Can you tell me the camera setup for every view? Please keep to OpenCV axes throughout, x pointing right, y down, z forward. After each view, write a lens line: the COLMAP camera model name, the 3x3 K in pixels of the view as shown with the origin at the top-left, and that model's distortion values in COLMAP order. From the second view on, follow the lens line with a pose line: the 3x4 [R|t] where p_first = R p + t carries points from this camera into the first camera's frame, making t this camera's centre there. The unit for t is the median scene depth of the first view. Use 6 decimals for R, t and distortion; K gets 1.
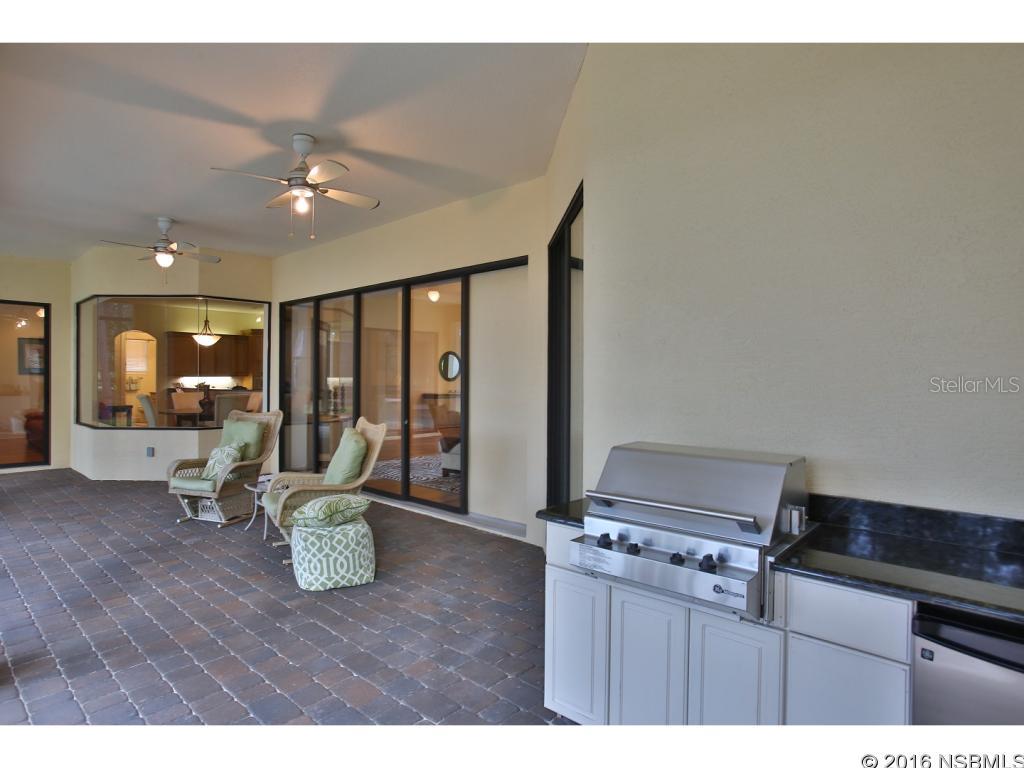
lens RADIAL K [[565.9, 0, 514.4], [0, 565.9, 381.3], [0, 0, 1]] dist [-0.026460, 0.008480]
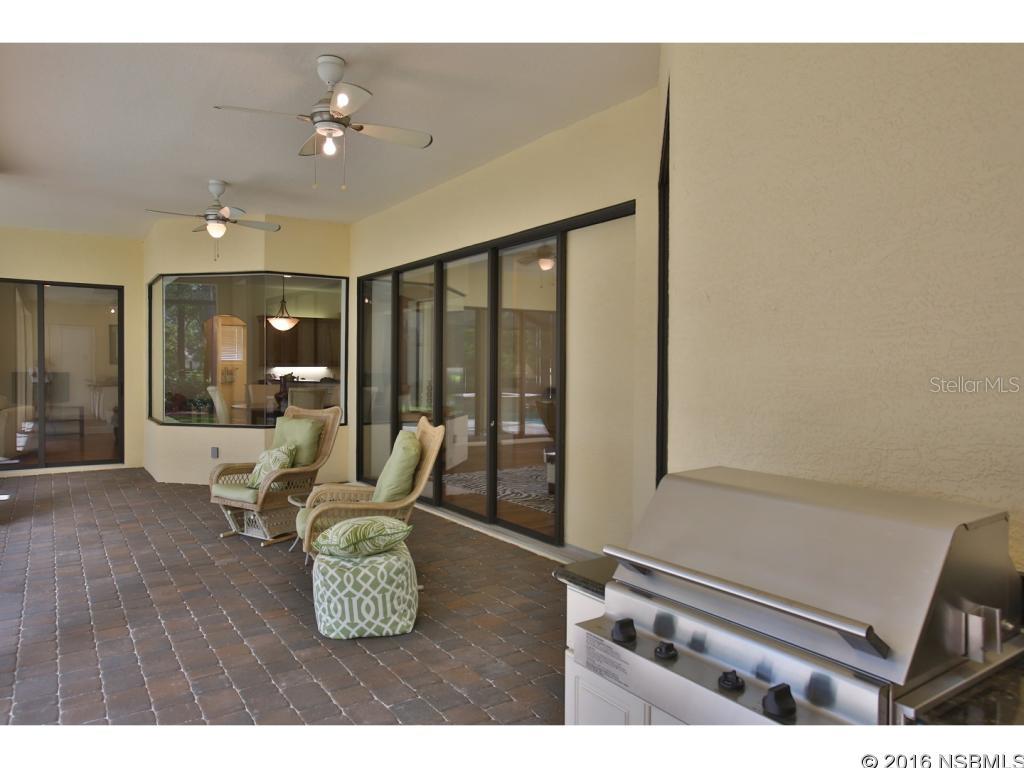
lens RADIAL K [[691.2, 0, 510.1], [0, 691.2, 384.6], [0, 0, 1]] dist [0.000581, 0.007672]
pose [[0.970625, 0.005597, -0.240531, 0.092364], [-0.001440, 0.999847, 0.017457, 0.001217], [0.240592, -0.016598, 0.970484, 0.106497]]
